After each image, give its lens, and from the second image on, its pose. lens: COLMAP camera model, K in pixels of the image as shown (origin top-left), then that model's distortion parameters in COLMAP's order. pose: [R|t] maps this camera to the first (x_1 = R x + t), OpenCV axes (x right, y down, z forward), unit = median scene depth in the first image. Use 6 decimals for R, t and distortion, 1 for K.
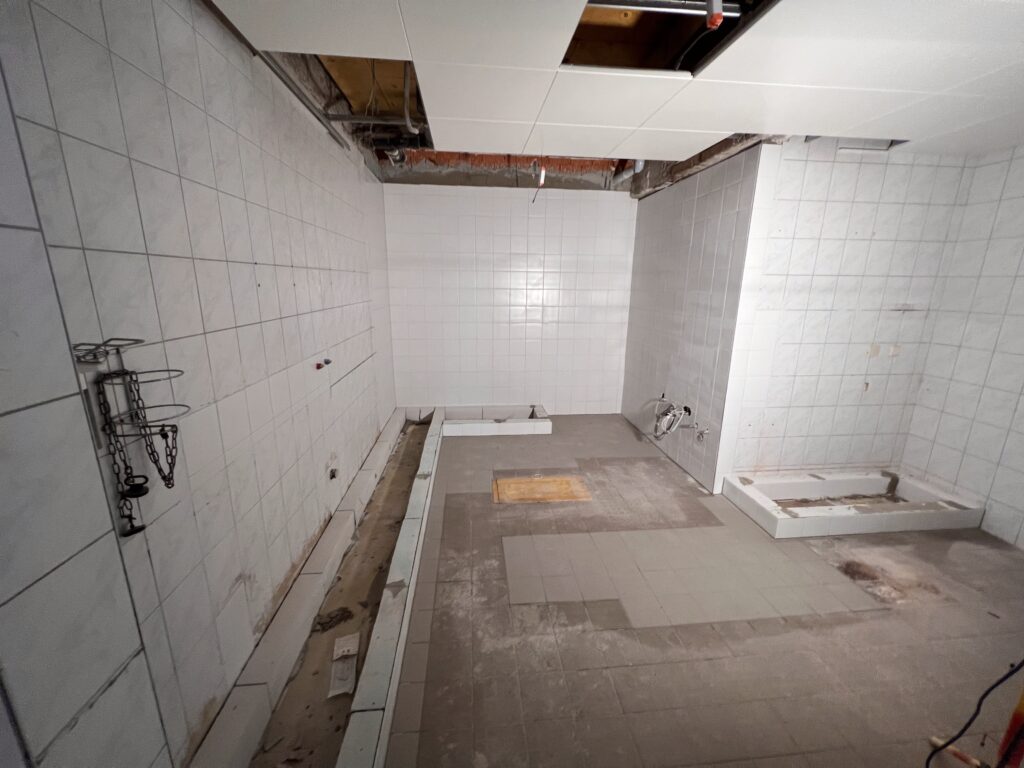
lens RADIAL K [[413.1, 0, 512.6], [0, 413.1, 383.8], [0, 0, 1]] dist [0.000310, -0.000466]
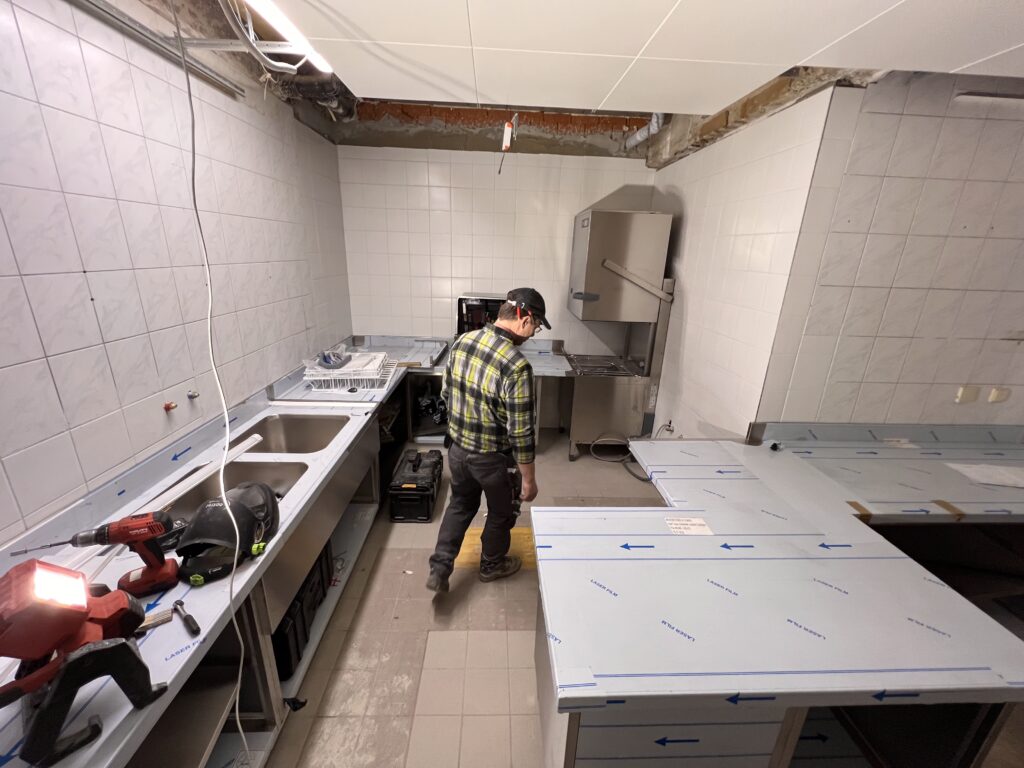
lens RADIAL K [[413.1, 0, 510.4], [0, 413.1, 384.9], [0, 0, 1]] dist [0.000310, -0.000466]
pose [[0.997742, 0.040393, -0.053664, 0.188336], [-0.036545, 0.996818, 0.070845, -0.178556], [0.056355, -0.068724, 0.996043, 0.371854]]
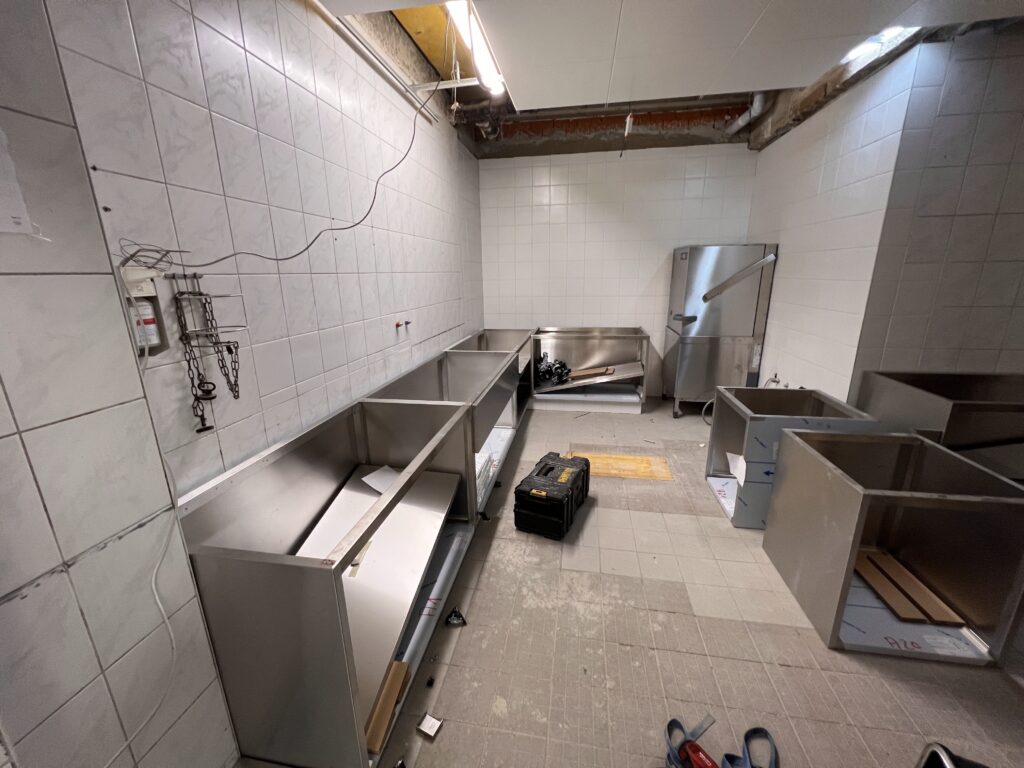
lens RADIAL K [[413.1, 0, 511.2], [0, 413.1, 384.1], [0, 0, 1]] dist [0.000310, -0.000466]
pose [[0.963464, 0.041732, -0.264568, 0.122163], [-0.035938, 0.998997, 0.026702, 0.084500], [0.265417, -0.016218, 0.963997, 0.048389]]
